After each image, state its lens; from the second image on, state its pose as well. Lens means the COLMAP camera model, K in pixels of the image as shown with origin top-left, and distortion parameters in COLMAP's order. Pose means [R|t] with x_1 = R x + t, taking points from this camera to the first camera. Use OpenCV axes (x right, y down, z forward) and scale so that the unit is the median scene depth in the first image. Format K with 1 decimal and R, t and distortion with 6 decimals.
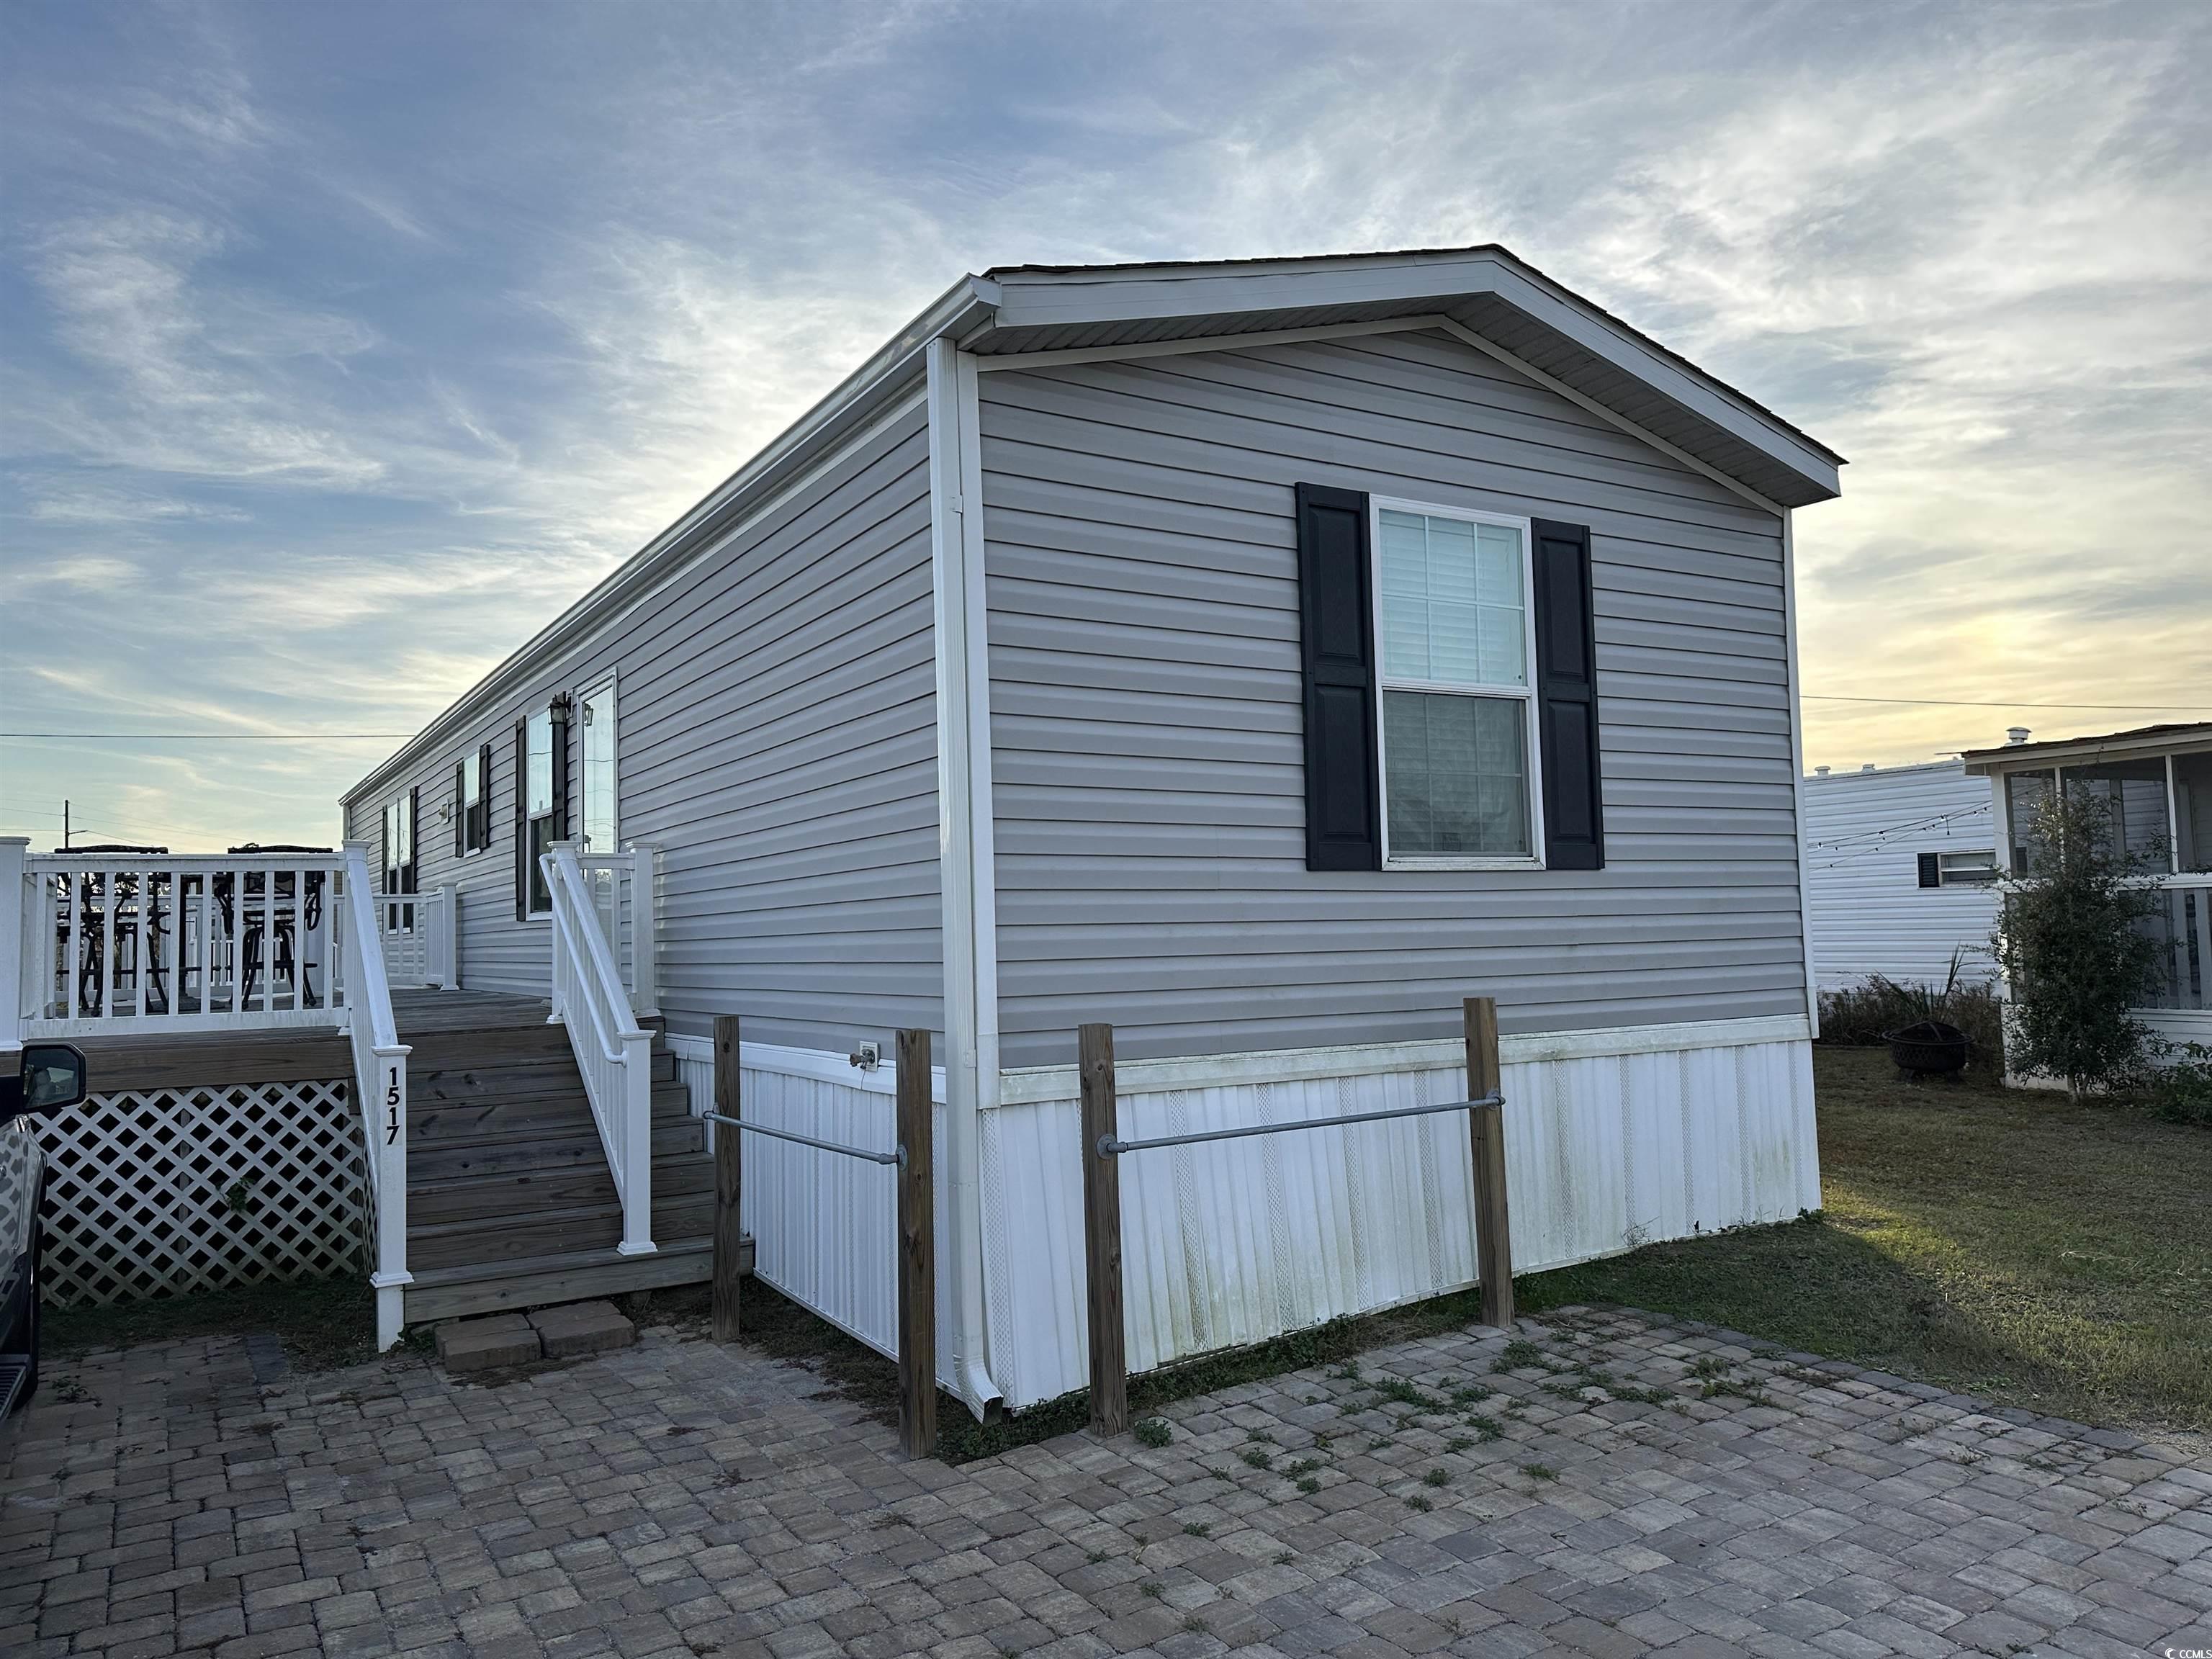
lens RADIAL K [[1547.2, 0, 1106.0], [0, 1547.2, 829.5], [0, 0, 1]] dist [0.069489, -0.048461]
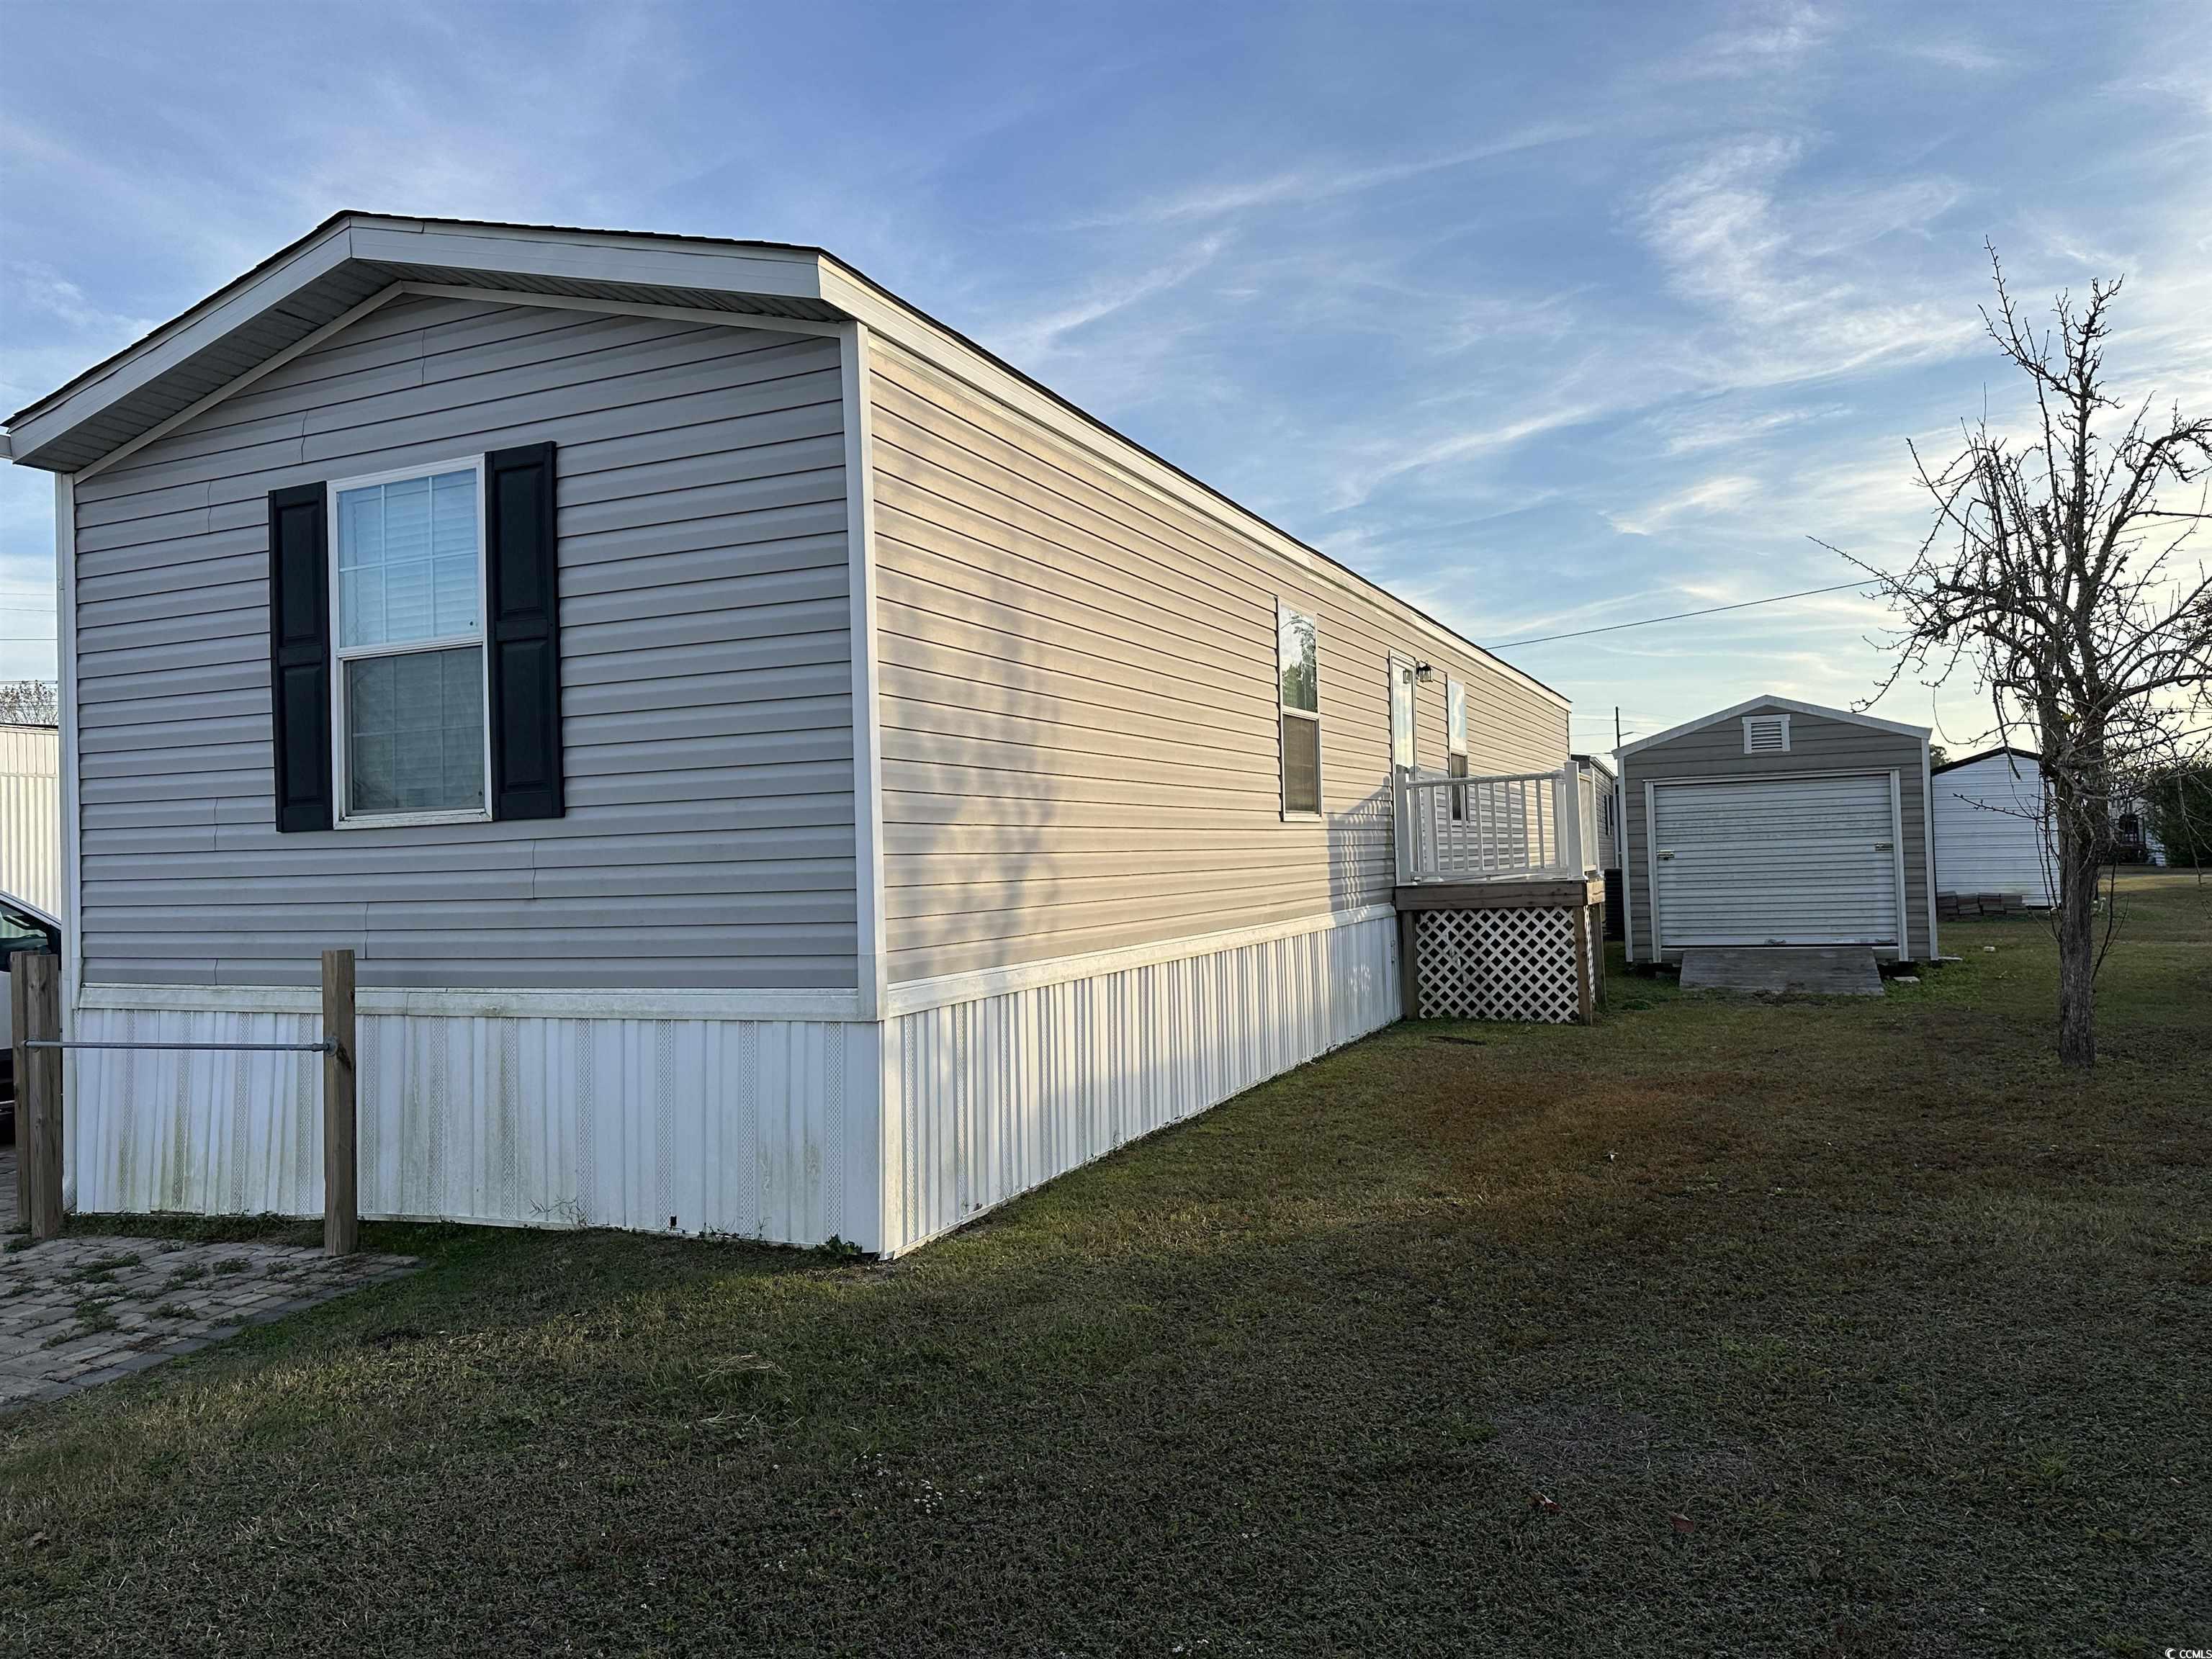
lens RADIAL K [[1564.3, 0, 1106.0], [0, 1564.3, 829.5], [0, 0, 1]] dist [0.009591, -0.006169]
pose [[0.576551, -0.007469, -0.817027, 1.321880], [0.068059, 0.996922, 0.038913, 0.019253], [0.814222, -0.078041, 0.575284, 0.765485]]
